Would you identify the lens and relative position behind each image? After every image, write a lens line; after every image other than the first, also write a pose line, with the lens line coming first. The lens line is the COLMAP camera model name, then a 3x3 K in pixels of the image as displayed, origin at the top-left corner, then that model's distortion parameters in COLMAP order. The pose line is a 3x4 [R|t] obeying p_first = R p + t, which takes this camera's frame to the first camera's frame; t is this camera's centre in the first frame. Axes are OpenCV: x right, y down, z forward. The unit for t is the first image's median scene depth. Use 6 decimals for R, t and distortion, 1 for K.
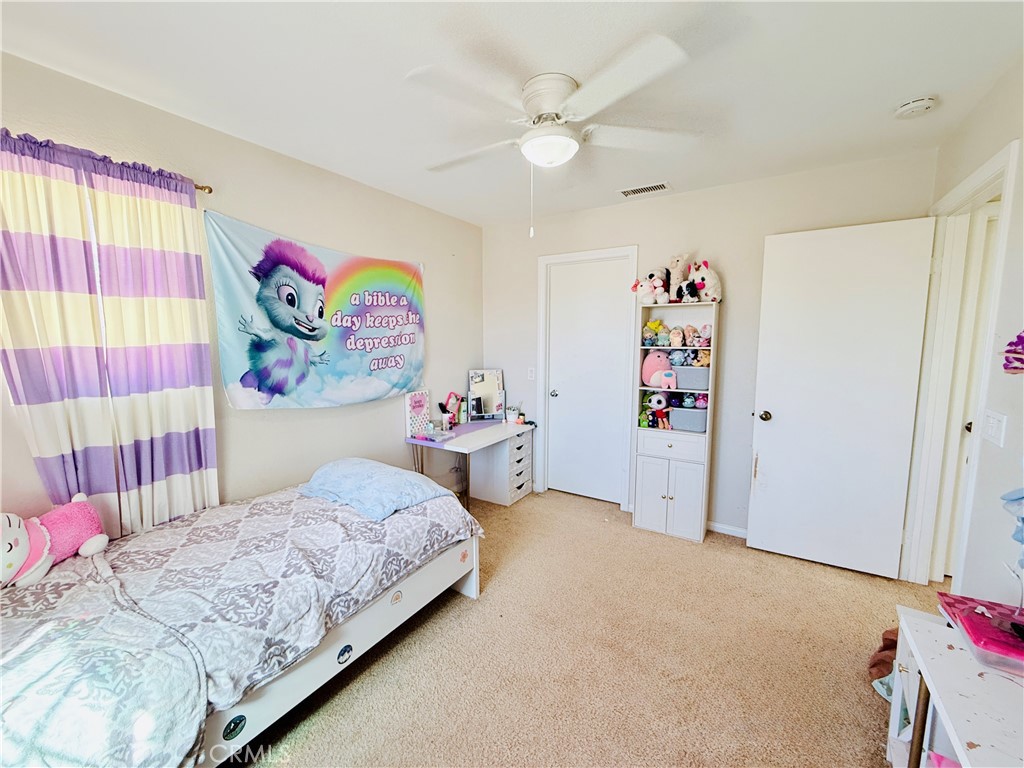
lens RADIAL K [[406.7, 0, 510.2], [0, 406.7, 383.5], [0, 0, 1]] dist [-0.002518, 0.000338]
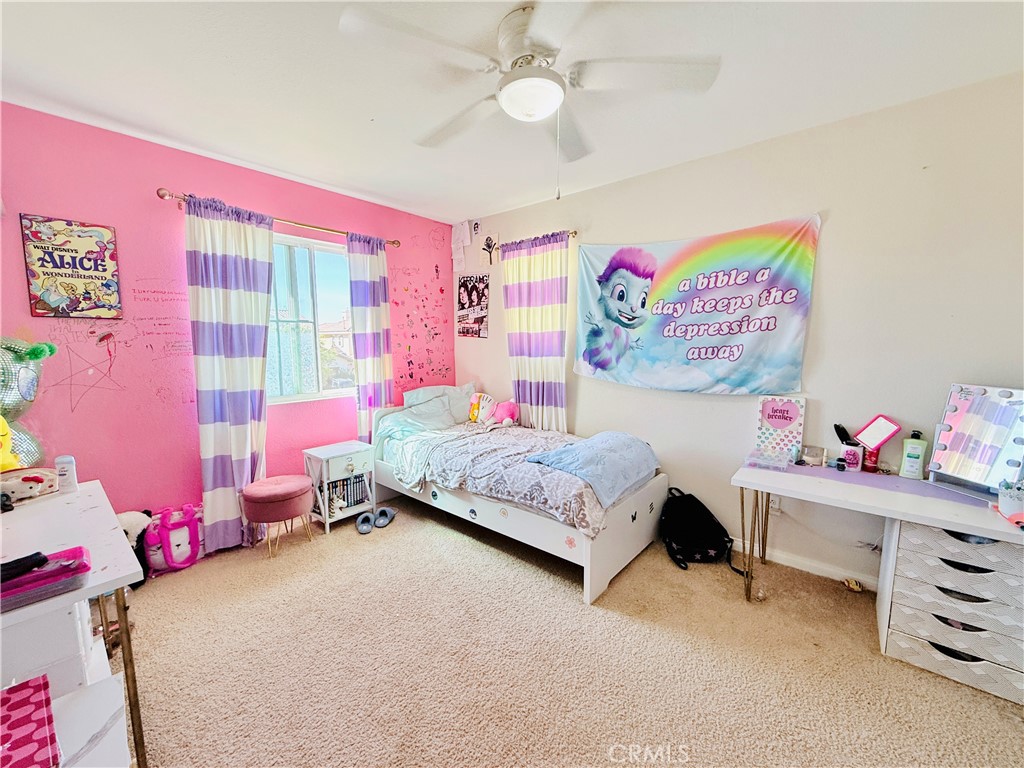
lens RADIAL K [[406.7, 0, 509.2], [0, 406.7, 384.3], [0, 0, 1]] dist [-0.002518, 0.000338]
pose [[-0.131574, 0.112035, -0.984955, 0.740417], [-0.109483, 0.985872, 0.126765, -0.055909], [0.985242, 0.124515, -0.117450, 0.813699]]
